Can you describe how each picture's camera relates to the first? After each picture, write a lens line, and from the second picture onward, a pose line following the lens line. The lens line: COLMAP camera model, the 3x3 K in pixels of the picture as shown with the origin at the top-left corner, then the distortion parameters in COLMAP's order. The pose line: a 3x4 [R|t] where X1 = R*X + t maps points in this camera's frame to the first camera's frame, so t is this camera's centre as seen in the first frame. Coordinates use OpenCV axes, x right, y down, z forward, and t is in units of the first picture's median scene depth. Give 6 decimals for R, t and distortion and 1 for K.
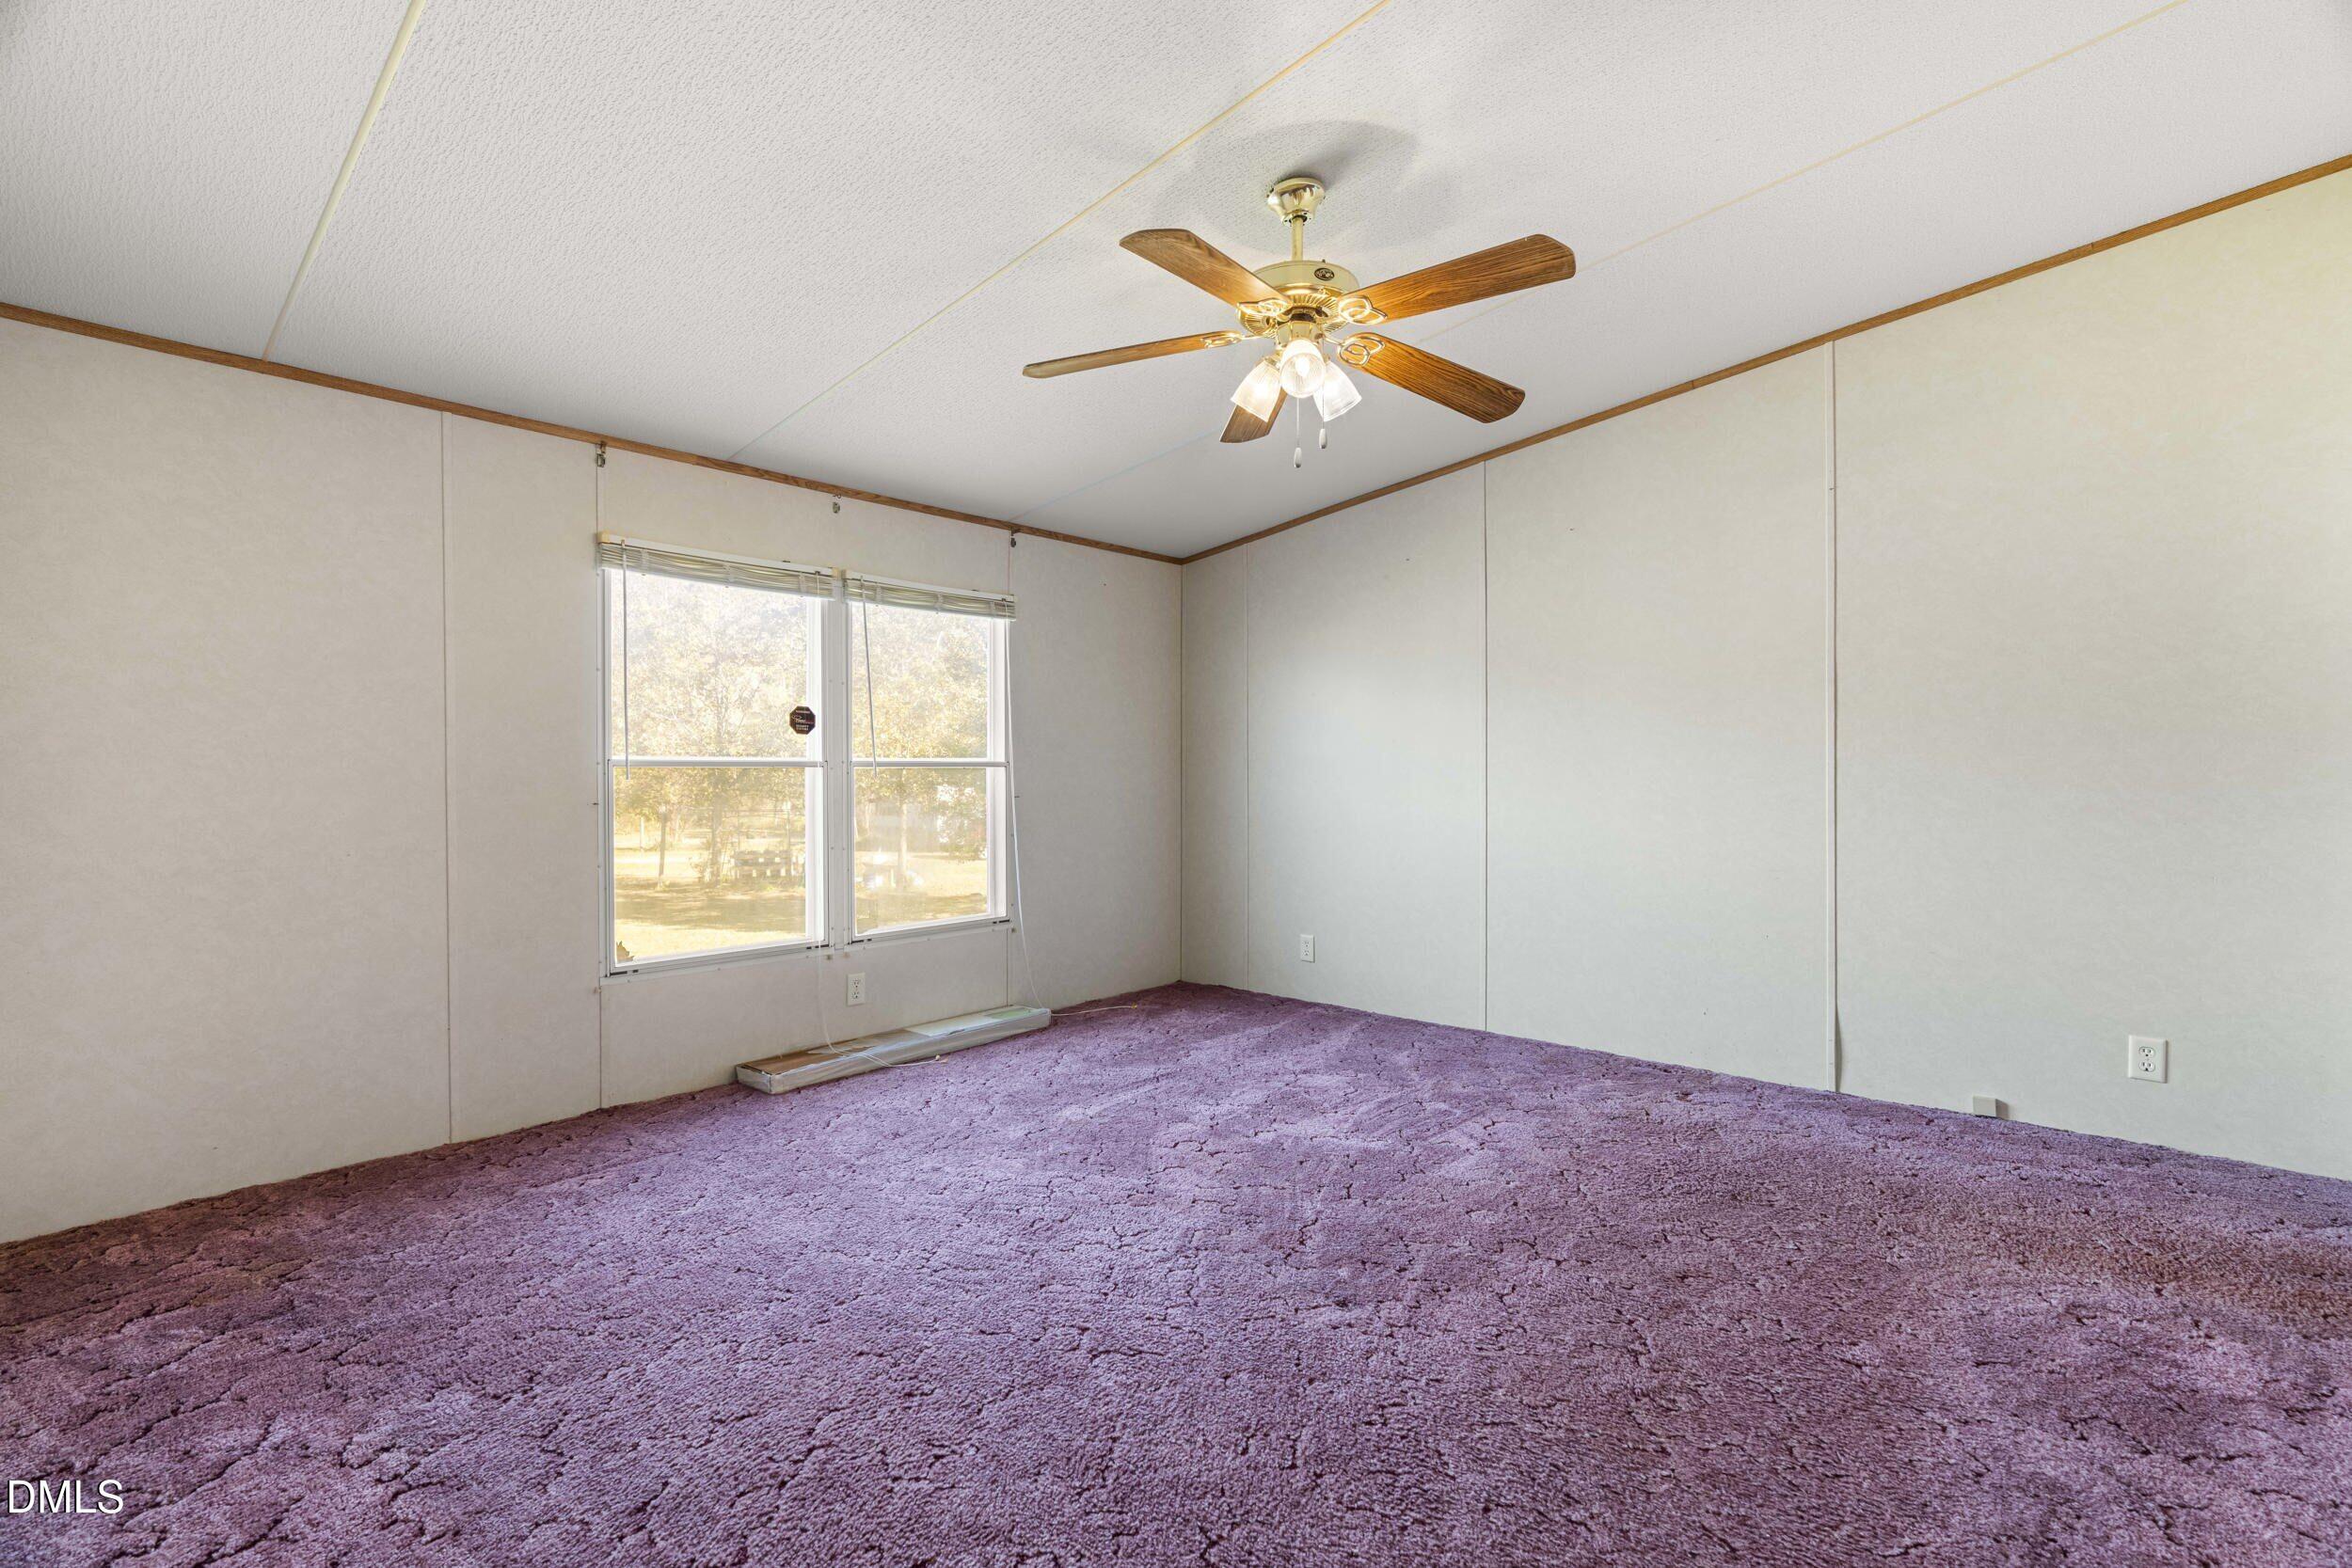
lens RADIAL K [[1086.0, 0, 1184.2], [0, 1086.0, 783.8], [0, 0, 1]] dist [-0.011040, 0.005461]
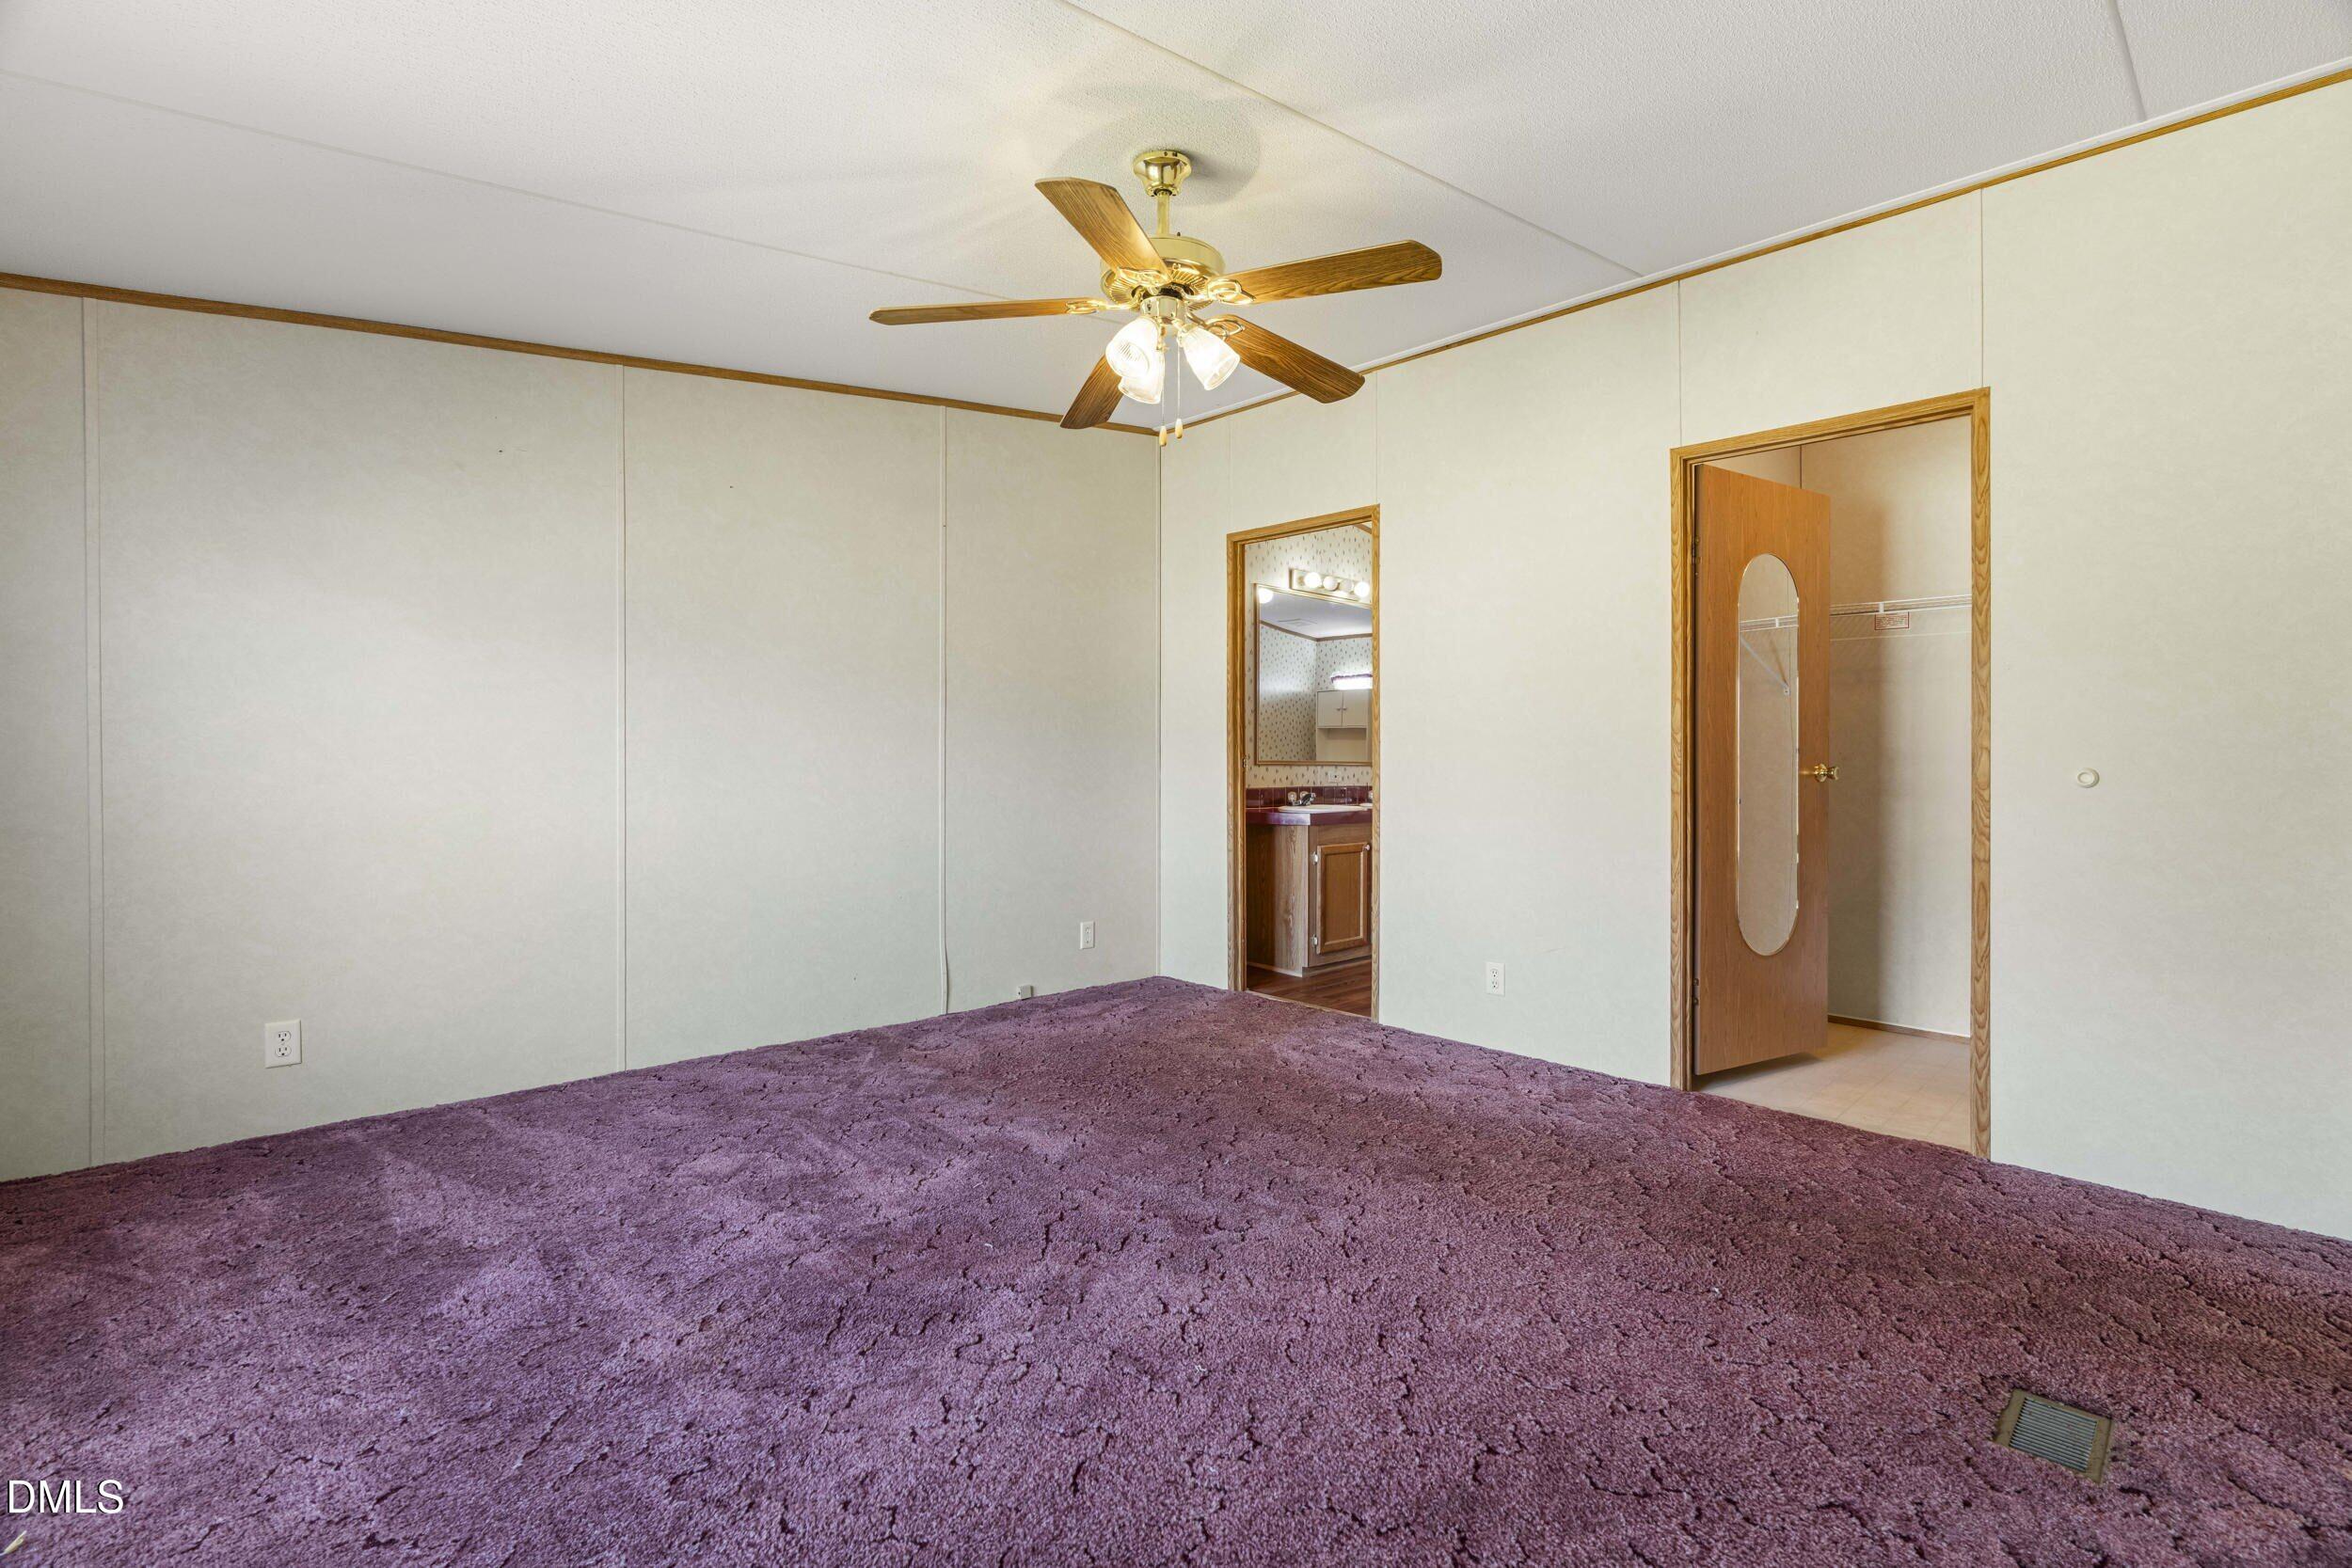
lens RADIAL K [[1086.0, 0, 1186.7], [0, 1086.0, 764.4], [0, 0, 1]] dist [-0.011040, 0.005461]
pose [[0.068864, -0.006864, 0.997602, -0.638472], [0.004482, 0.999968, 0.006571, -0.009153], [-0.997616, 0.004019, 0.068892, 0.658705]]
